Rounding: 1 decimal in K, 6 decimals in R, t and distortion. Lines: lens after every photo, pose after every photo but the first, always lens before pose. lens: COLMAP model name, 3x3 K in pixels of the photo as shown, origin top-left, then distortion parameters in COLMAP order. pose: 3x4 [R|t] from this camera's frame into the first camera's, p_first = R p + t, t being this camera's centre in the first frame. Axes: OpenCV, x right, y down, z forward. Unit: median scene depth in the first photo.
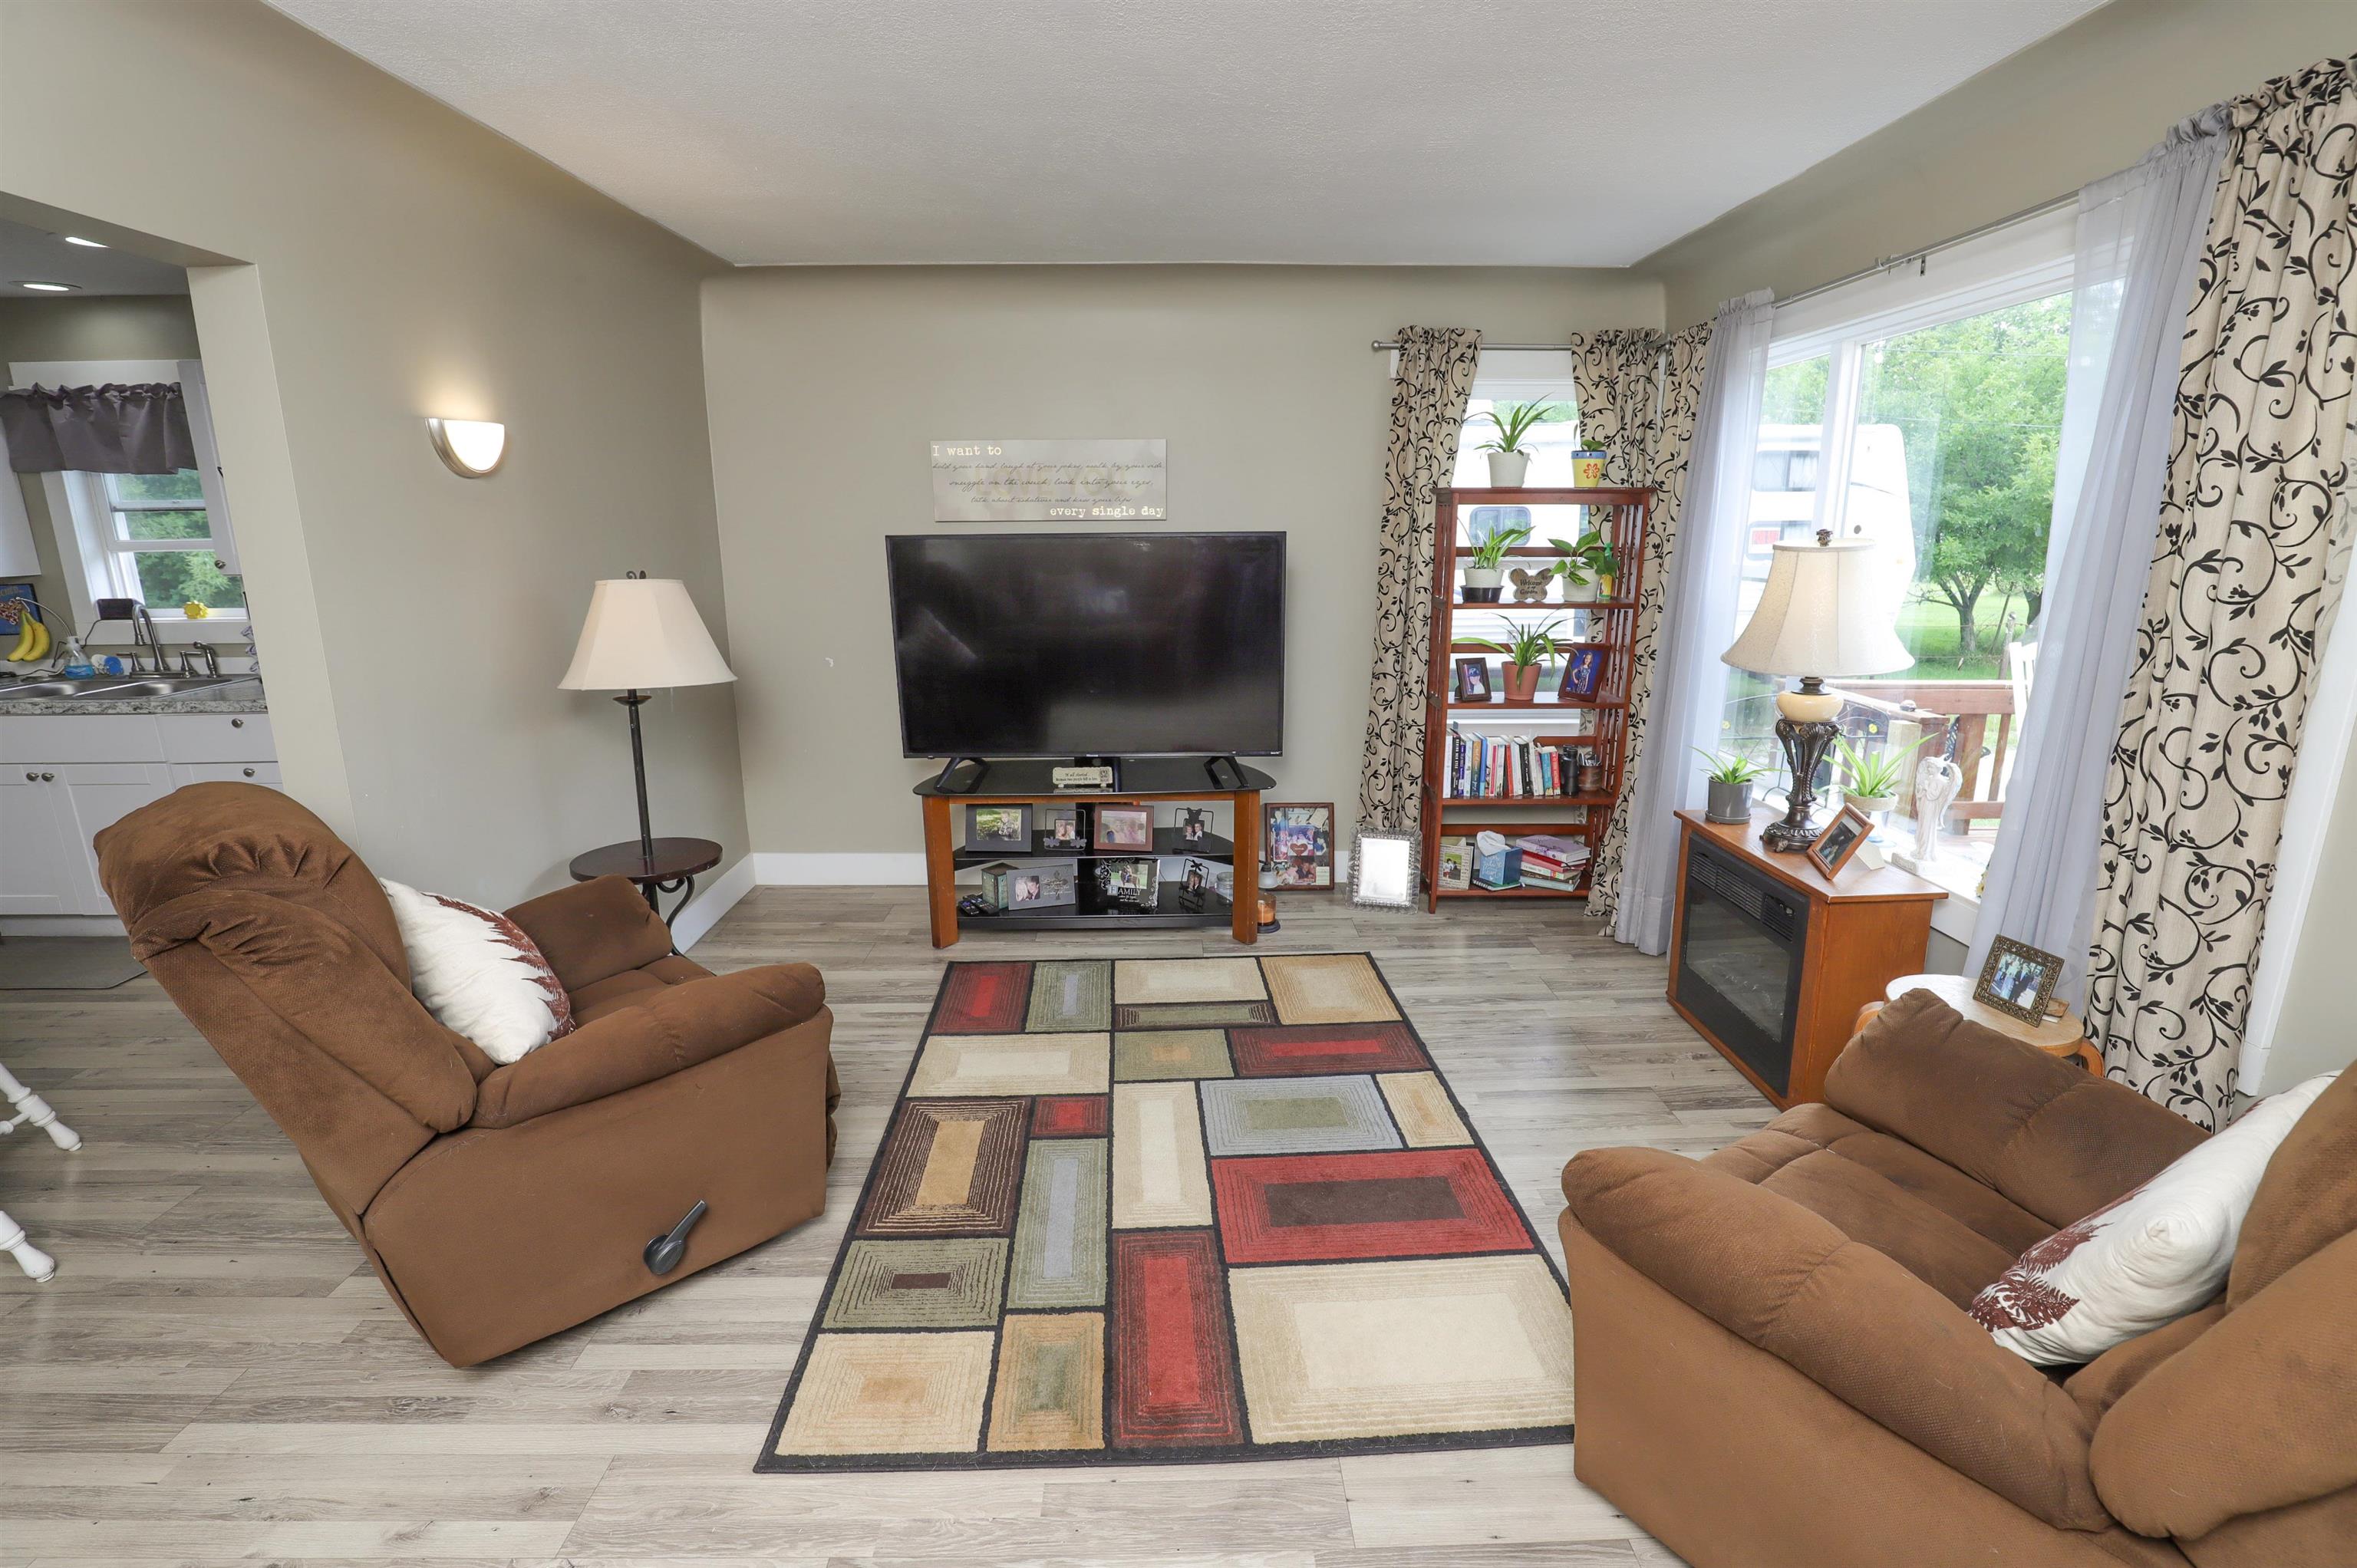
lens RADIAL K [[1081.3, 0, 1183.5], [0, 1081.3, 786.3], [0, 0, 1]] dist [-0.038184, 0.008167]
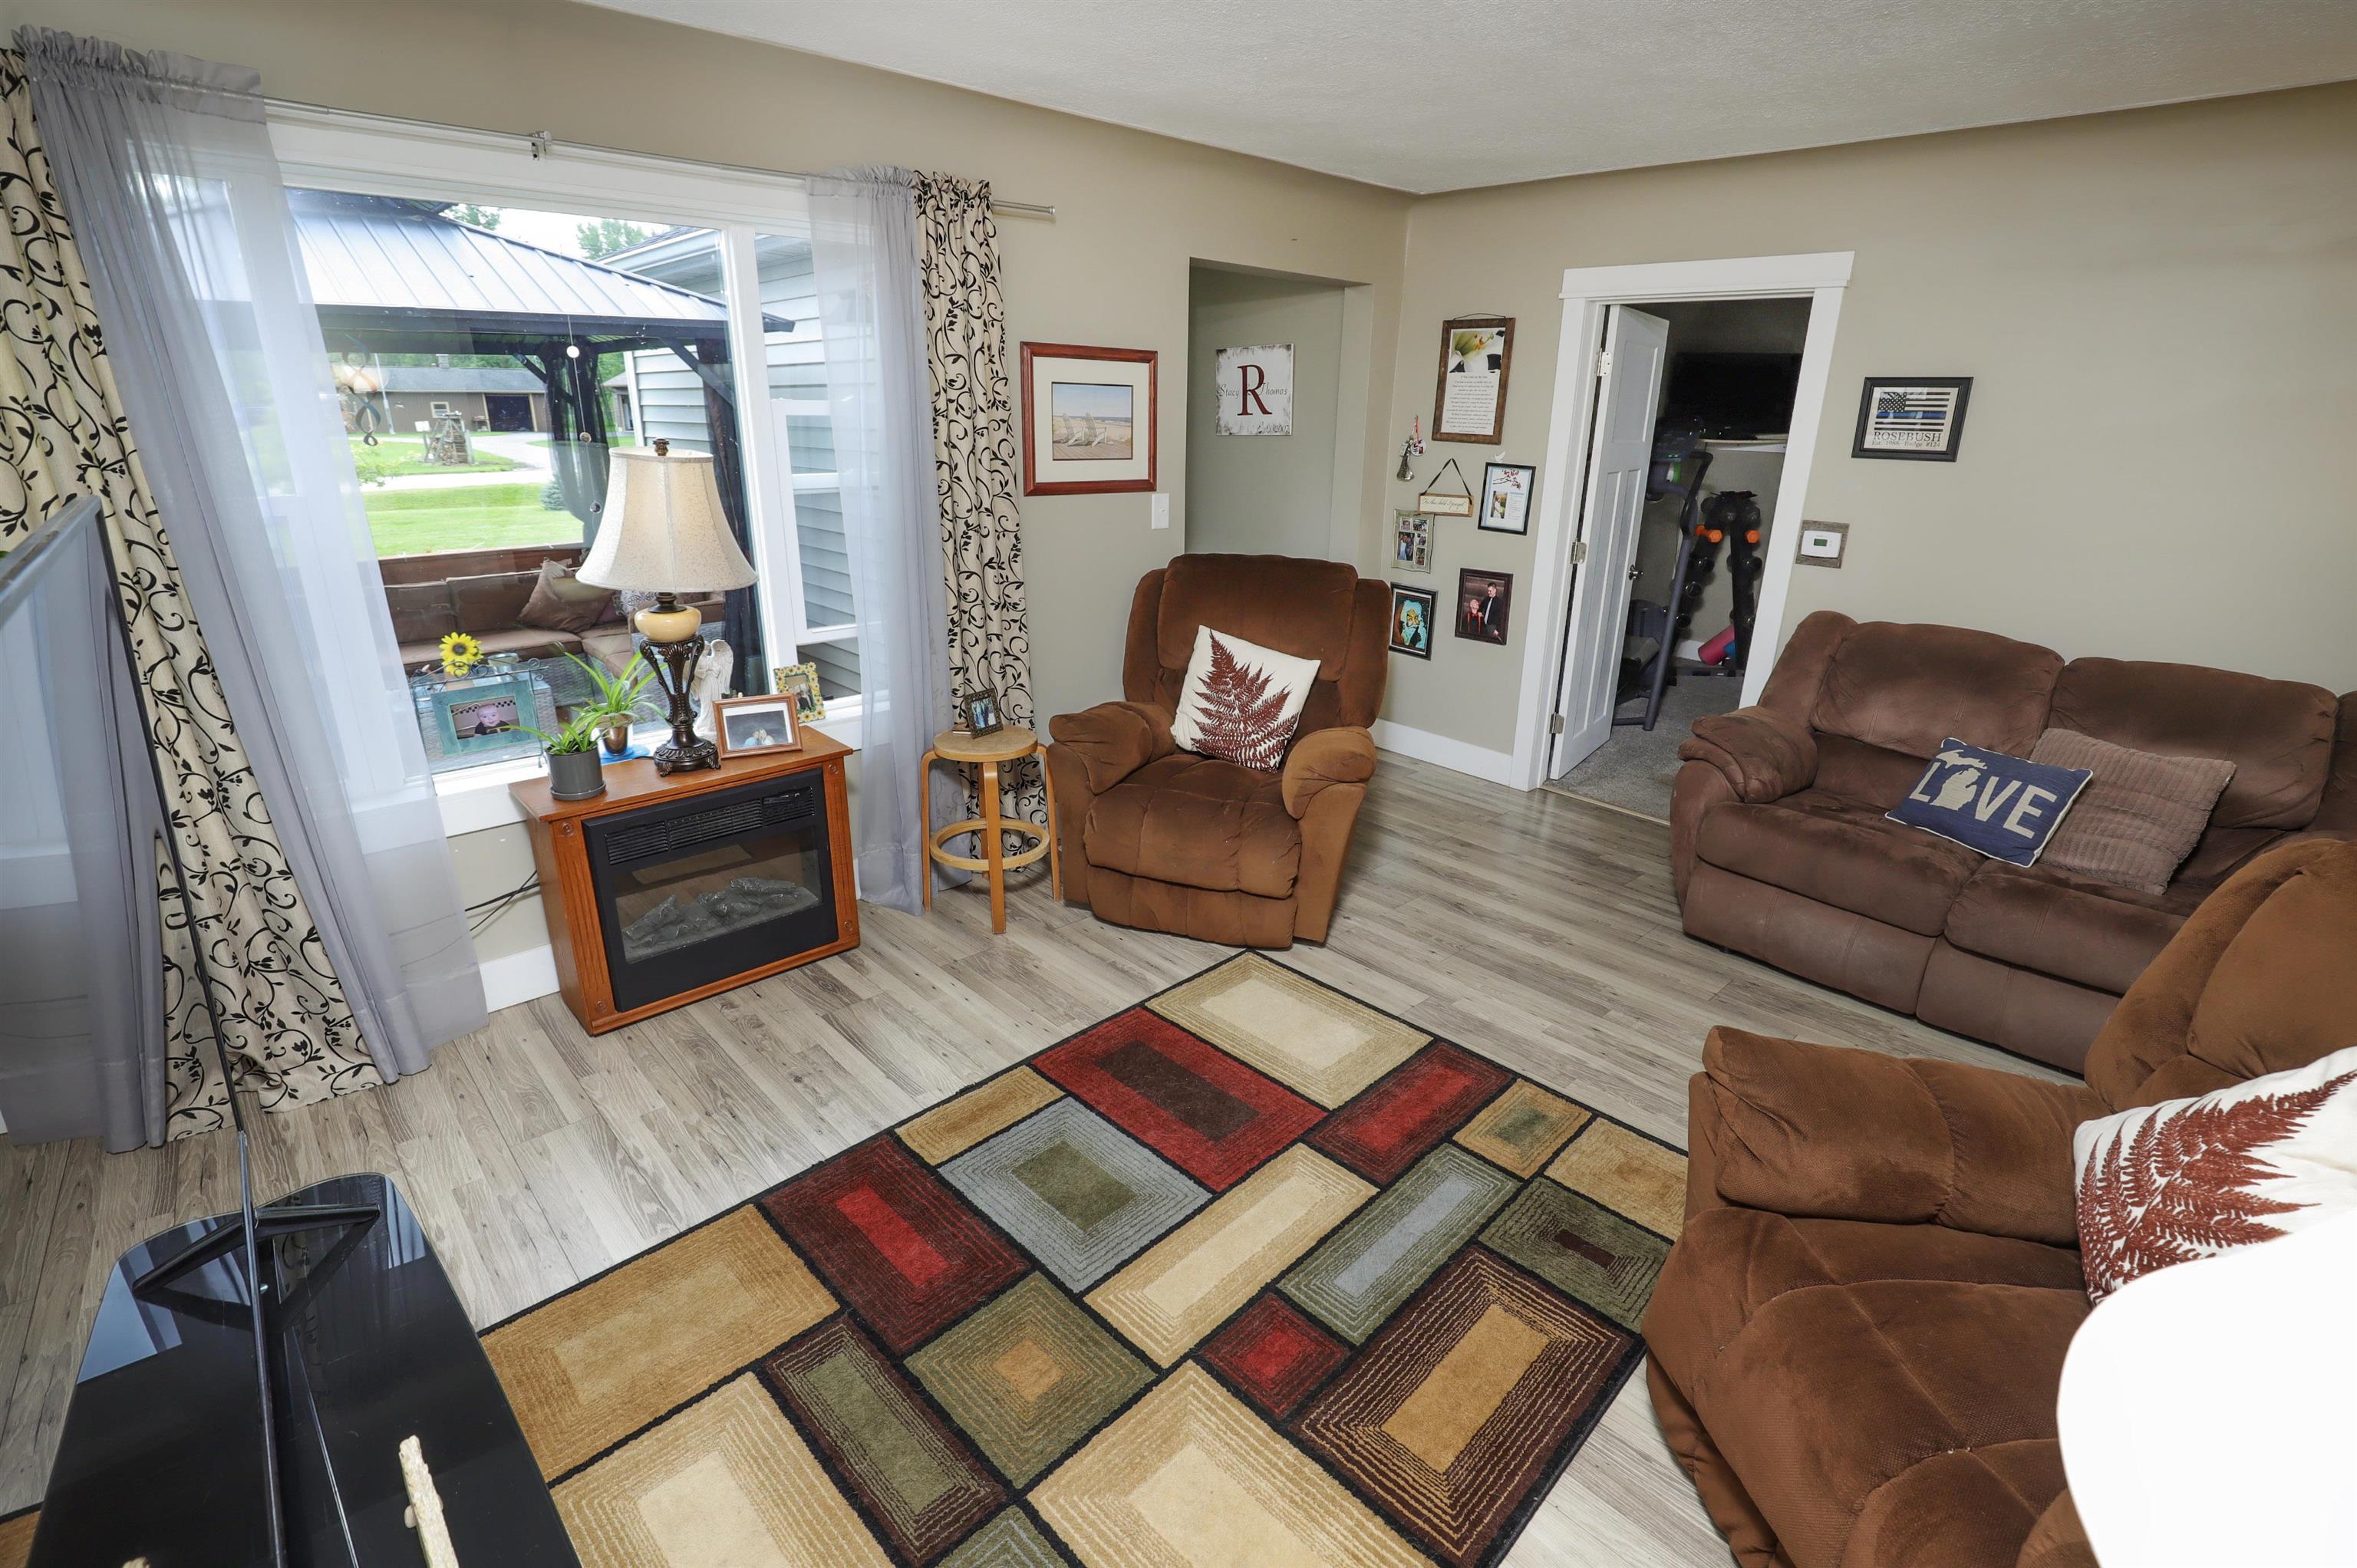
lens RADIAL K [[1081.3, 0, 1183.5], [0, 1081.3, 786.3], [0, 0, 1]] dist [-0.038184, 0.008167]
pose [[-0.676563, -0.244593, 0.694577, -0.542885], [0.165030, 0.868872, 0.466719, -0.396194], [-0.717655, 0.430391, -0.547481, 1.534574]]
